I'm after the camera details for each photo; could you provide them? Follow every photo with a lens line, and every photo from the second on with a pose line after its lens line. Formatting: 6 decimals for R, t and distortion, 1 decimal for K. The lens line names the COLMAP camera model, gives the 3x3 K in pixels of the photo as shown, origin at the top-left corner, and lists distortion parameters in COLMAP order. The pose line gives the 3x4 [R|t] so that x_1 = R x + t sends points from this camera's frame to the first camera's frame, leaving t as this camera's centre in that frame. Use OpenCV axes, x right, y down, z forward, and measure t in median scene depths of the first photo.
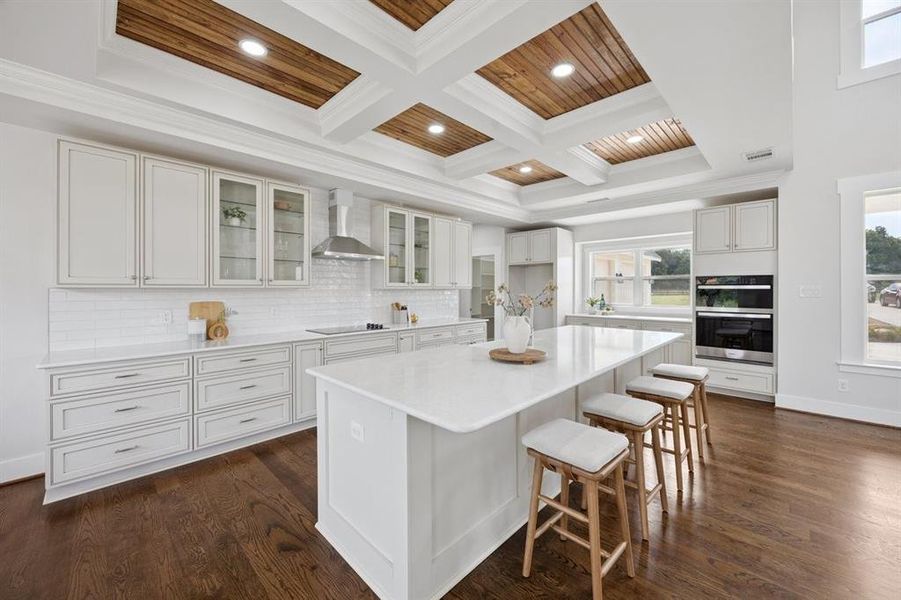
lens RADIAL K [[348.8, 0, 433.5], [0, 348.8, 289.1], [0, 0, 1]] dist [0.001521, 0.000382]
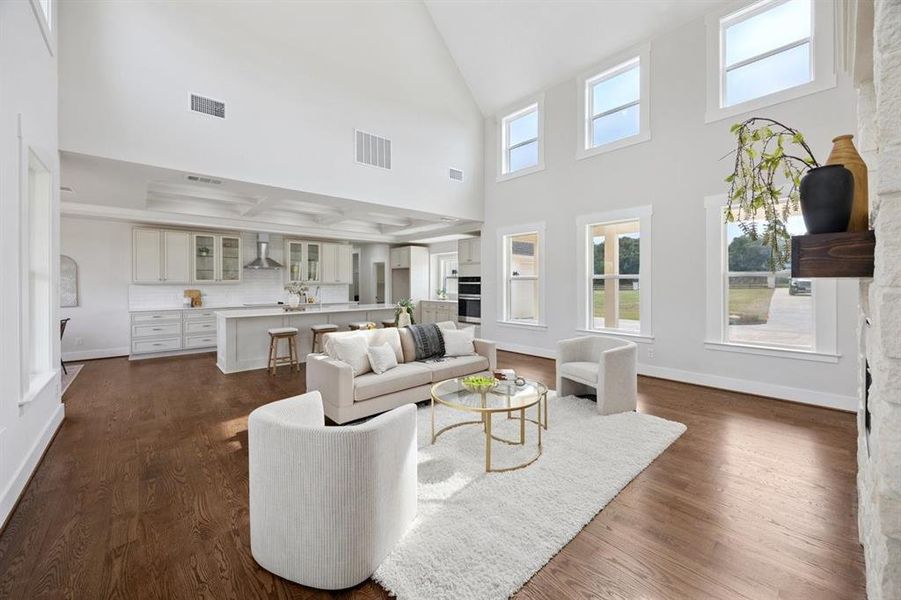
lens RADIAL K [[348.8, 0, 439.2], [0, 348.8, 283.8], [0, 0, 1]] dist [0.001521, 0.000382]
pose [[0.998003, 0.000823, -0.063159, 0.817098], [-0.000593, 0.999993, 0.003651, -0.008019], [0.063162, -0.003606, 0.997997, -0.864050]]
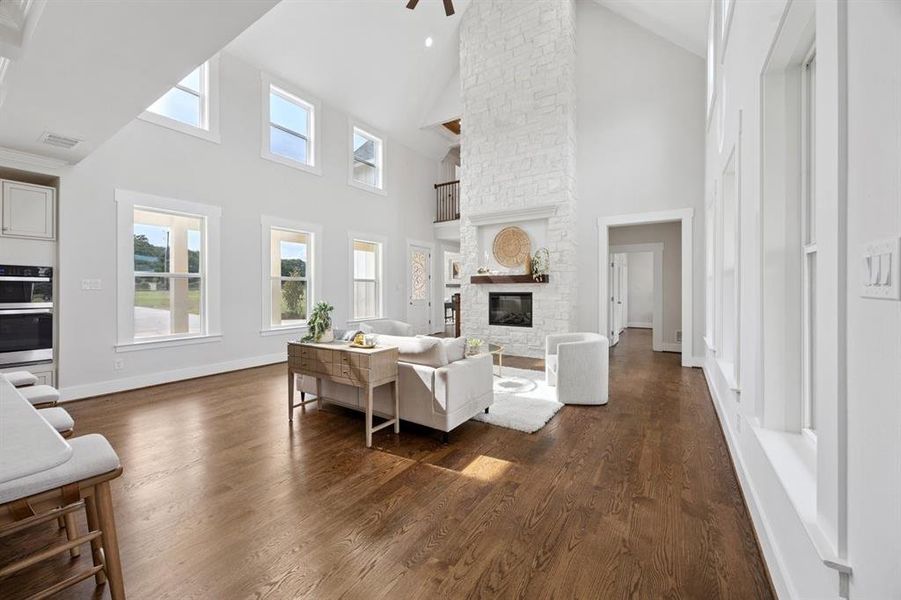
lens RADIAL K [[348.8, 0, 450.8], [0, 348.8, 292.0], [0, 0, 1]] dist [0.001521, 0.000382]
pose [[-0.218499, -0.008743, 0.975798, -0.357091], [-0.011151, 0.999917, 0.006462, 0.017449], [-0.975774, -0.009470, -0.218578, 0.253283]]
